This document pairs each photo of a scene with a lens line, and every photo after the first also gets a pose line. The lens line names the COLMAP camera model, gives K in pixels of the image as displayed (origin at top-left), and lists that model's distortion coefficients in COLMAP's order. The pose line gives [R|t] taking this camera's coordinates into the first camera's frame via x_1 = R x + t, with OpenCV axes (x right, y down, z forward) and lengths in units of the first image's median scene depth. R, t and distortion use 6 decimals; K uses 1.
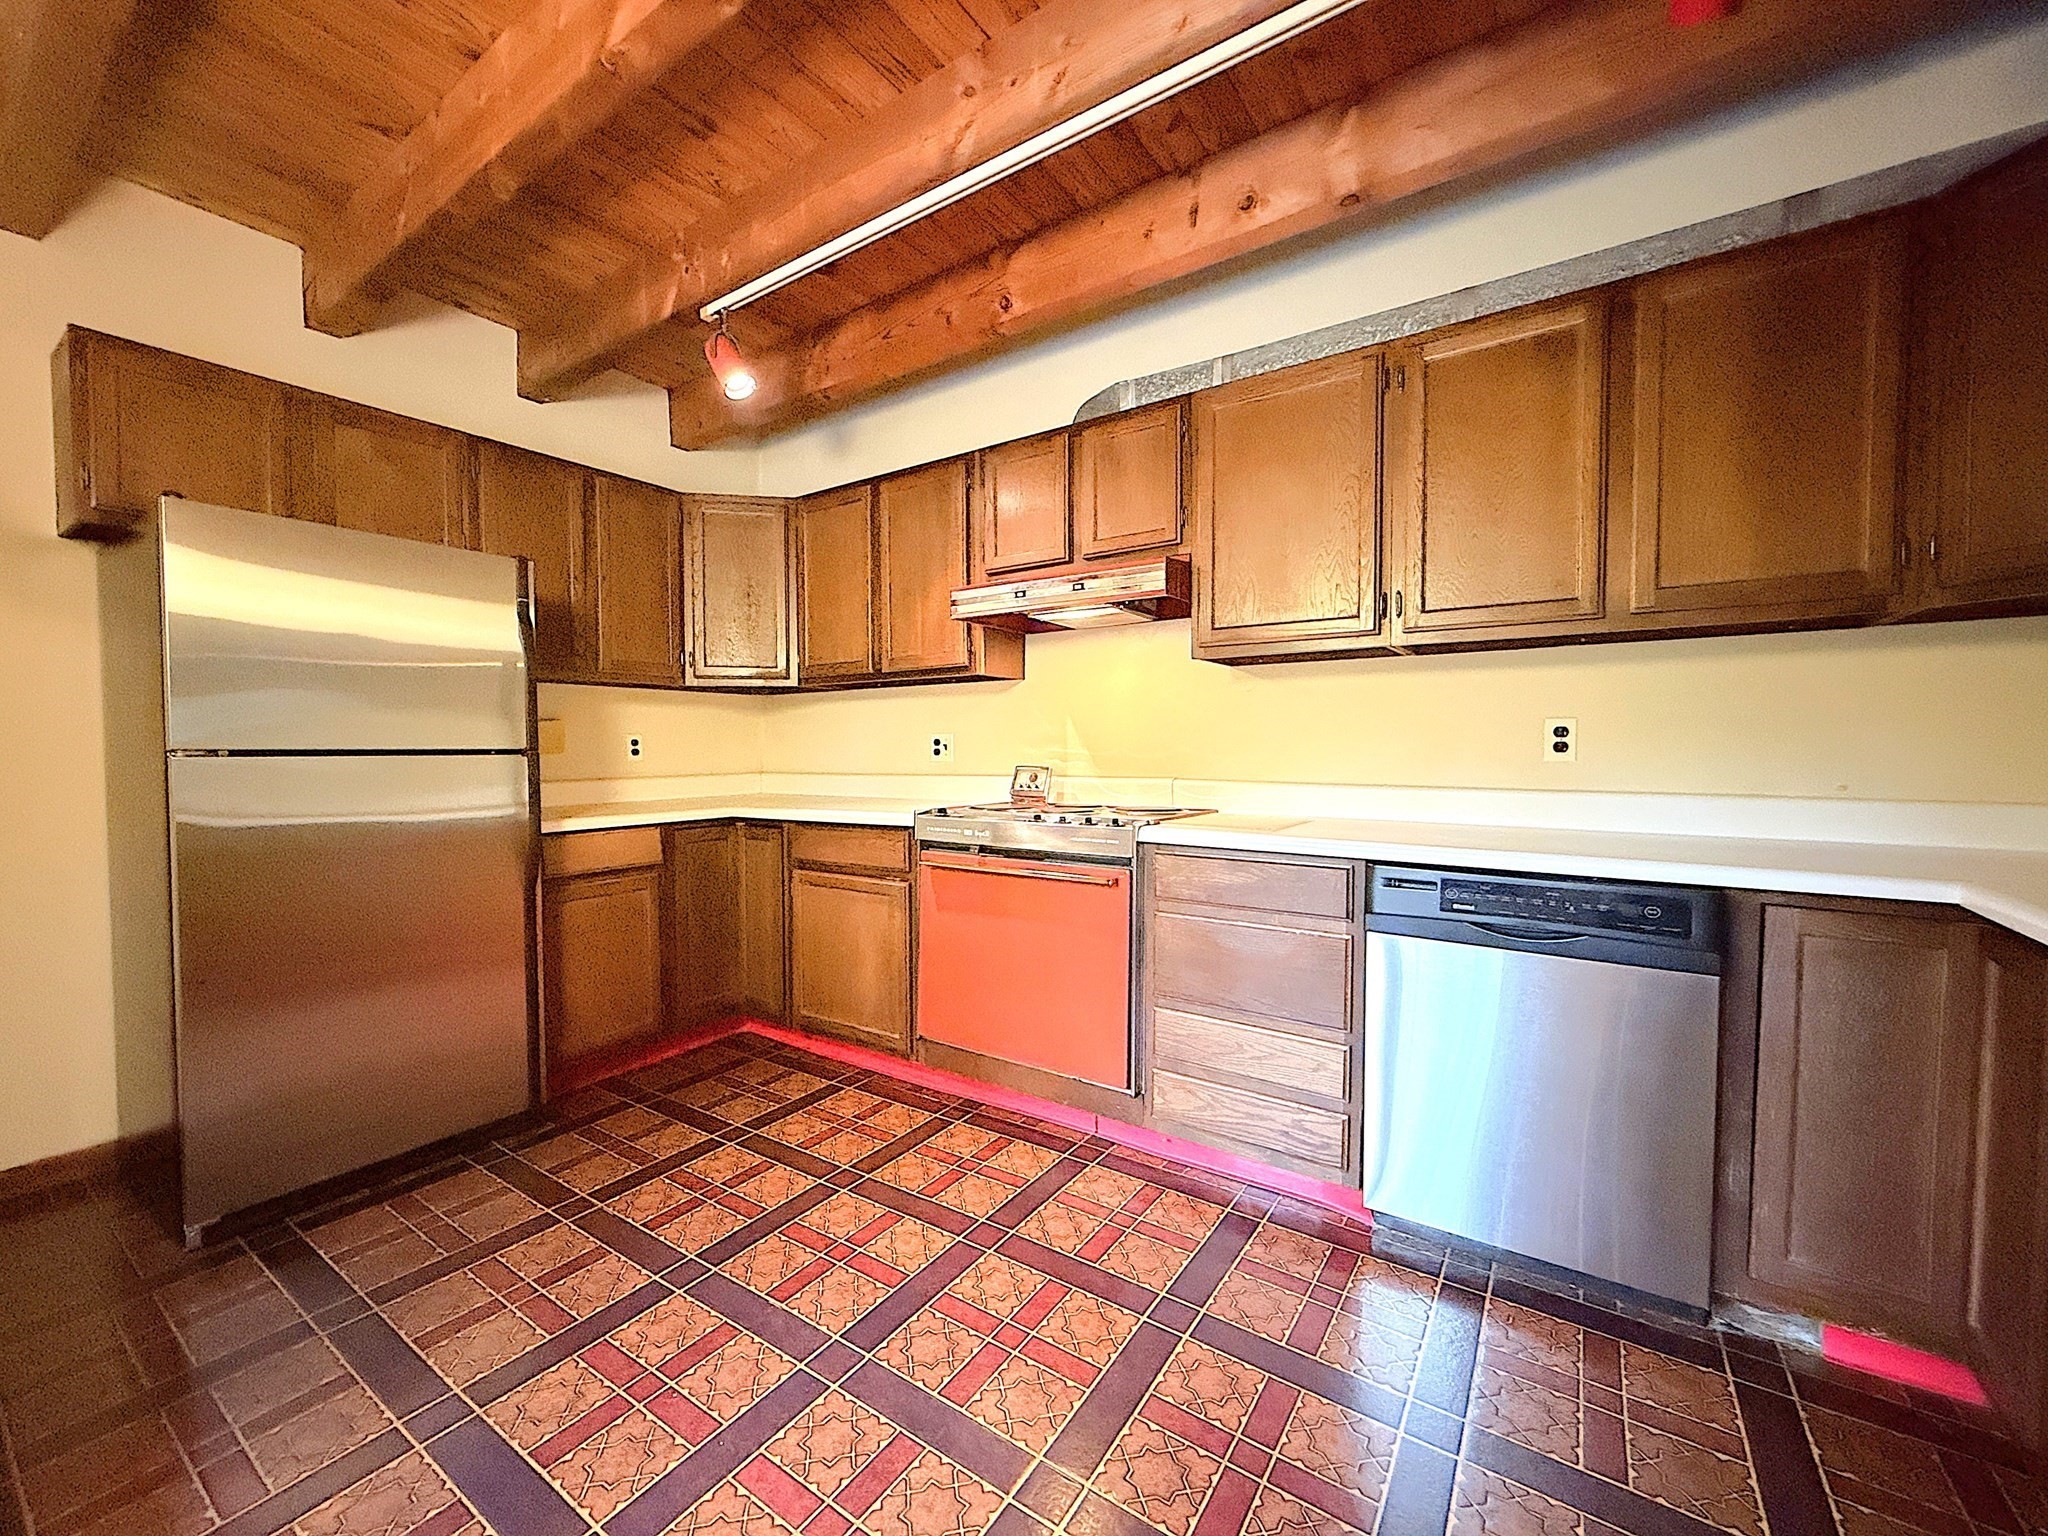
lens RADIAL K [[822.6, 0, 1013.5], [0, 822.6, 770.6], [0, 0, 1]] dist [-0.001540, 0.000367]
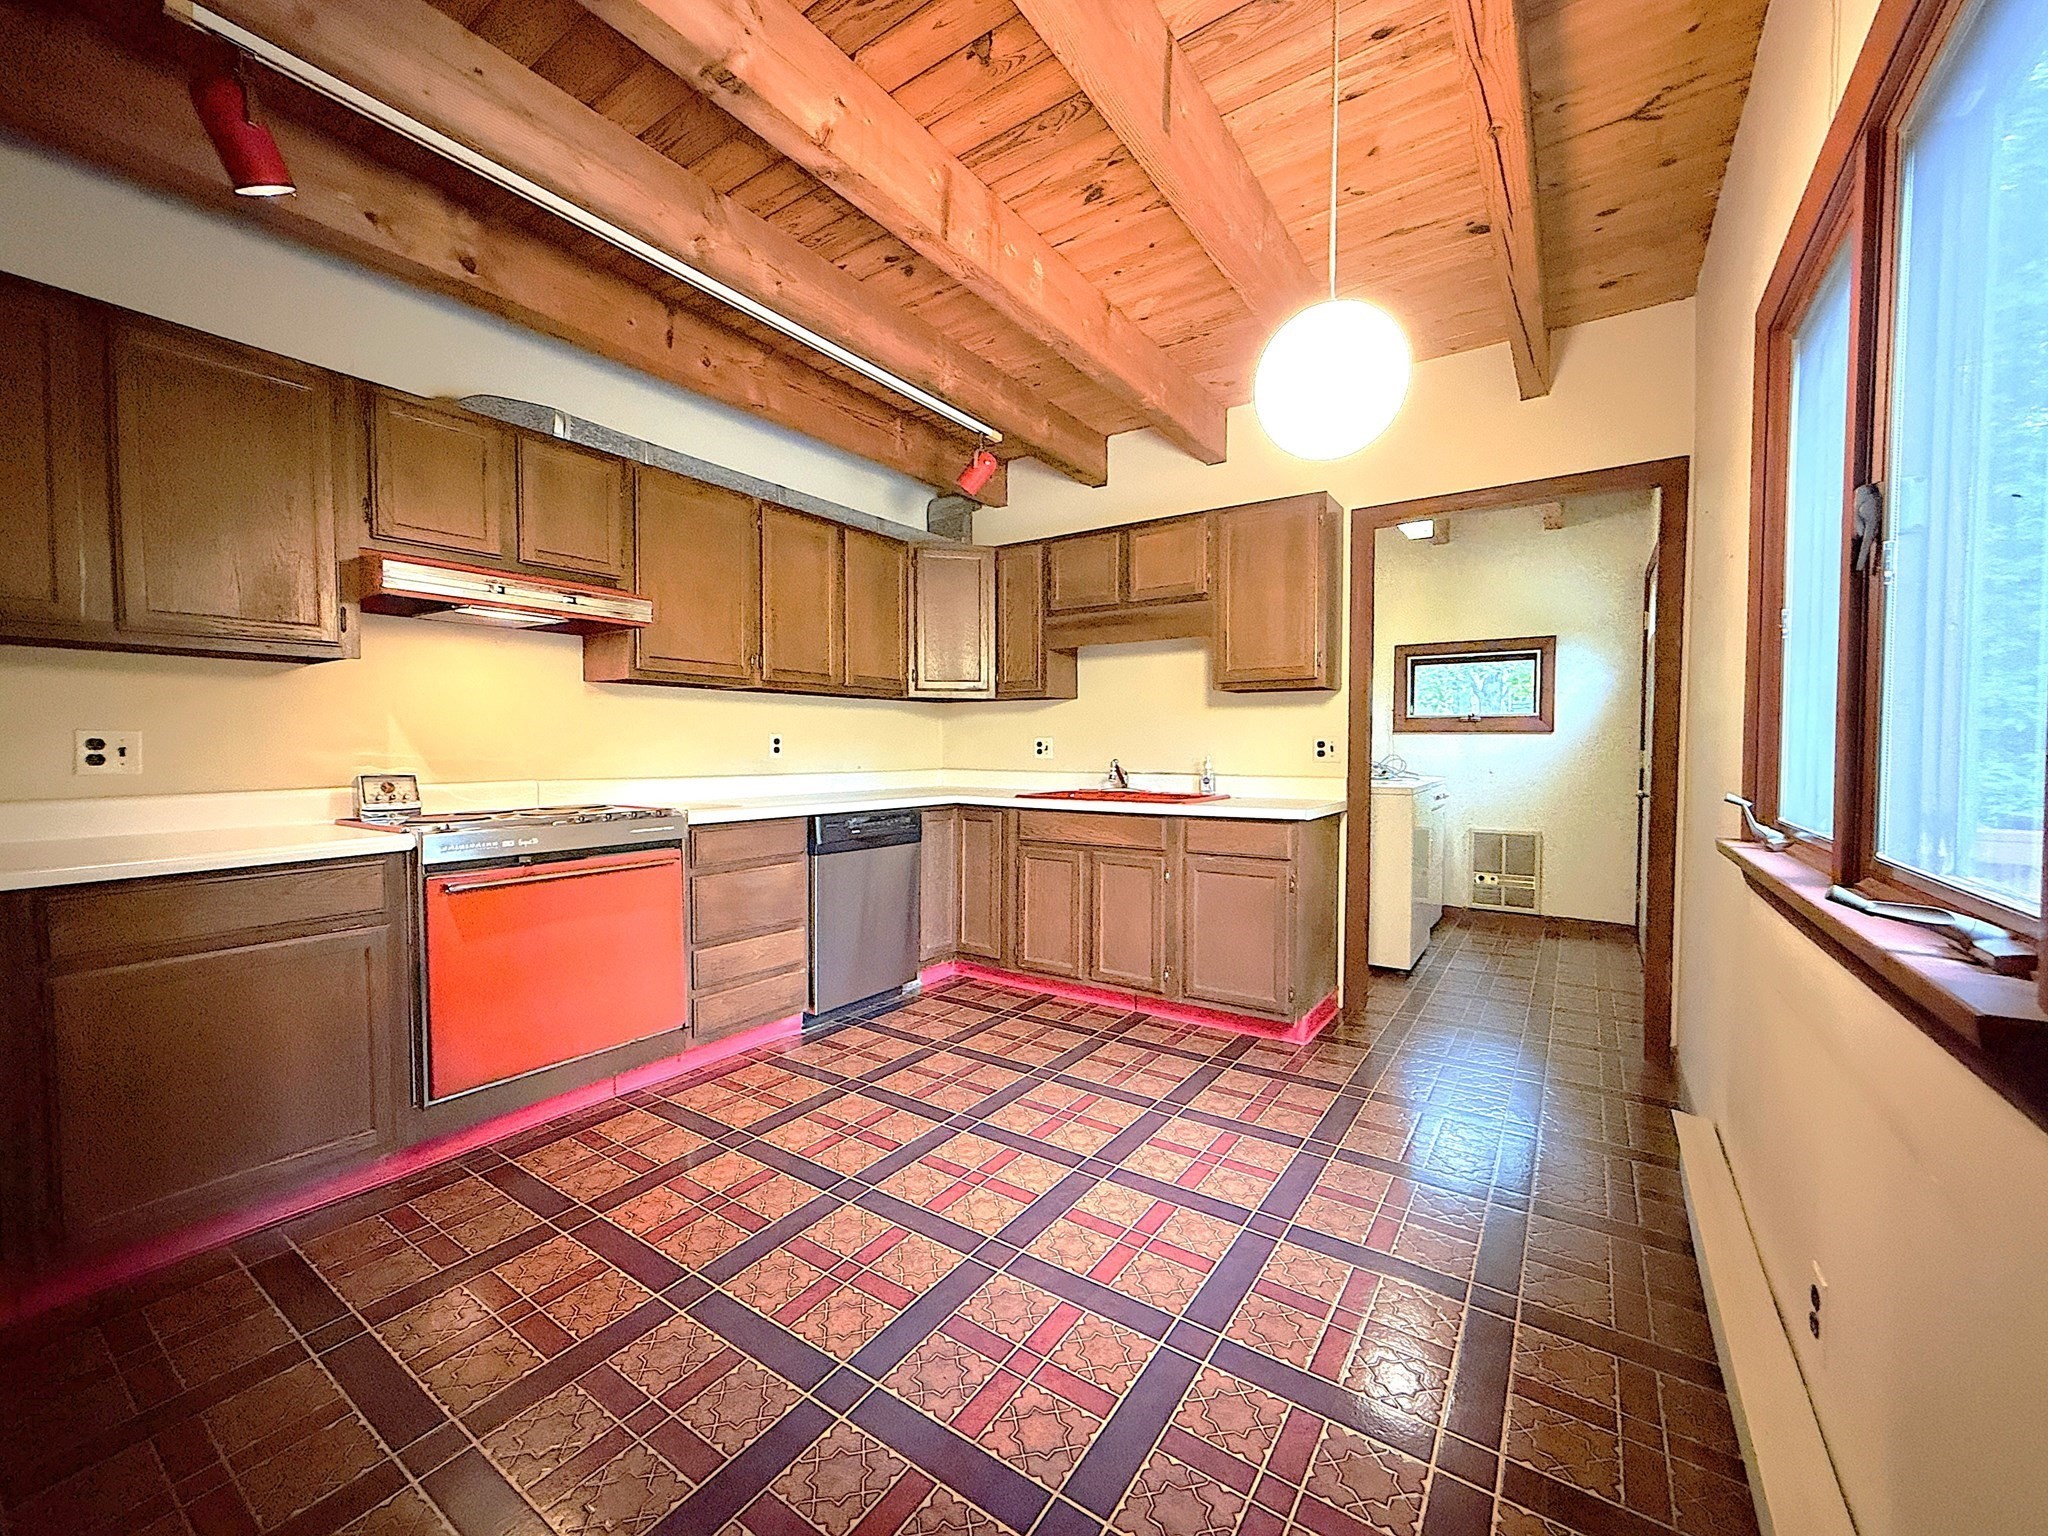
lens RADIAL K [[822.6, 0, 1019.9], [0, 822.6, 773.0], [0, 0, 1]] dist [-0.001540, 0.000367]
pose [[-0.004736, -0.029721, 0.999547, -1.017229], [0.029660, 0.999114, 0.029848, -0.015250], [-0.999549, 0.029788, -0.003850, 0.441964]]
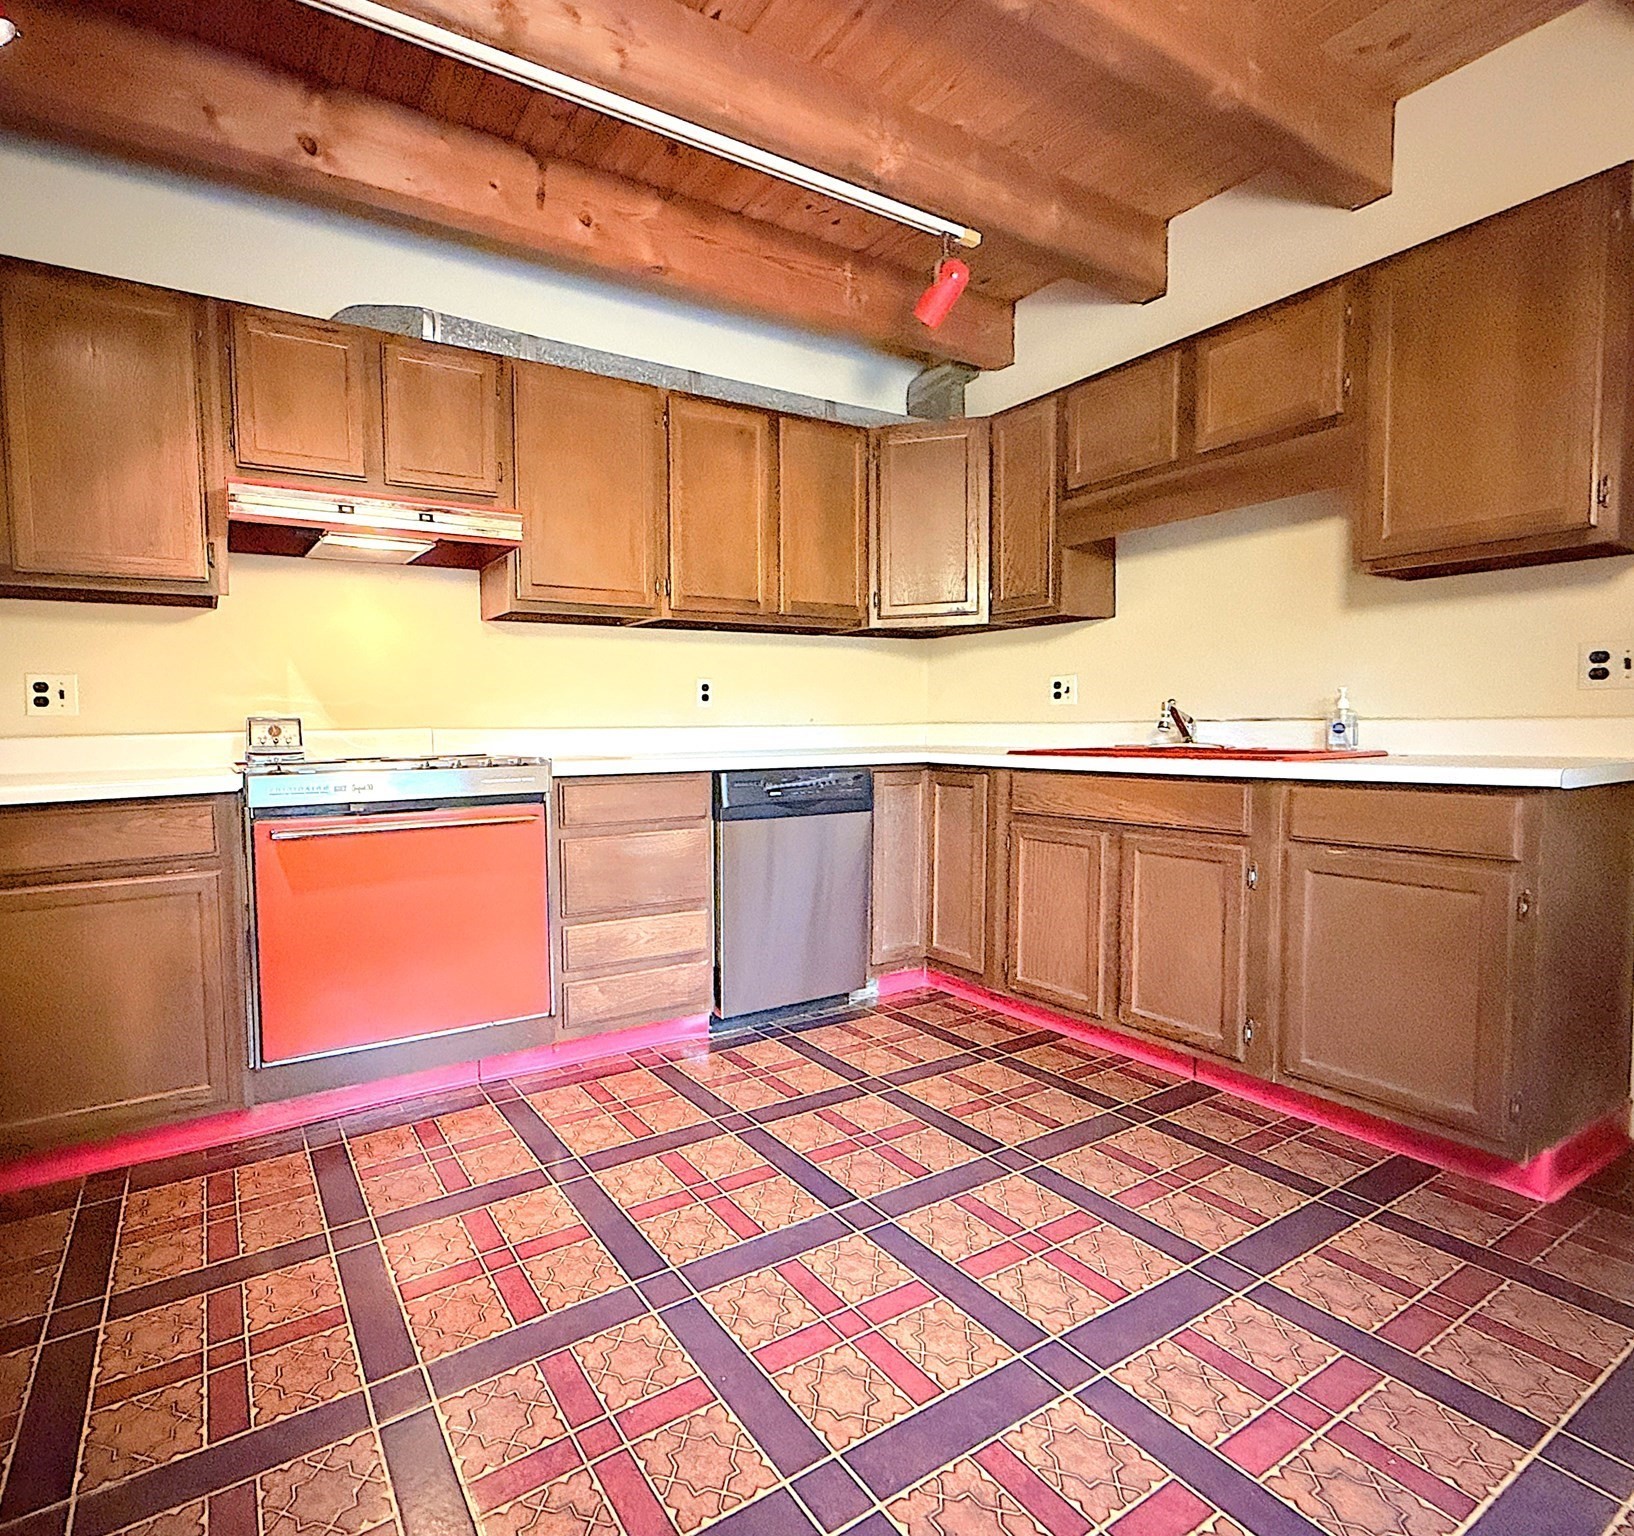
lens RADIAL K [[850.3, 0, 667.9], [0, 850.3, 770.2], [0, 0, 1]] dist [0.005854, -0.001426]
pose [[0.445832, -0.051096, 0.893657, -0.696660], [0.040166, 0.998506, 0.037053, 0.039312], [-0.894215, 0.019375, 0.447218, 0.336495]]
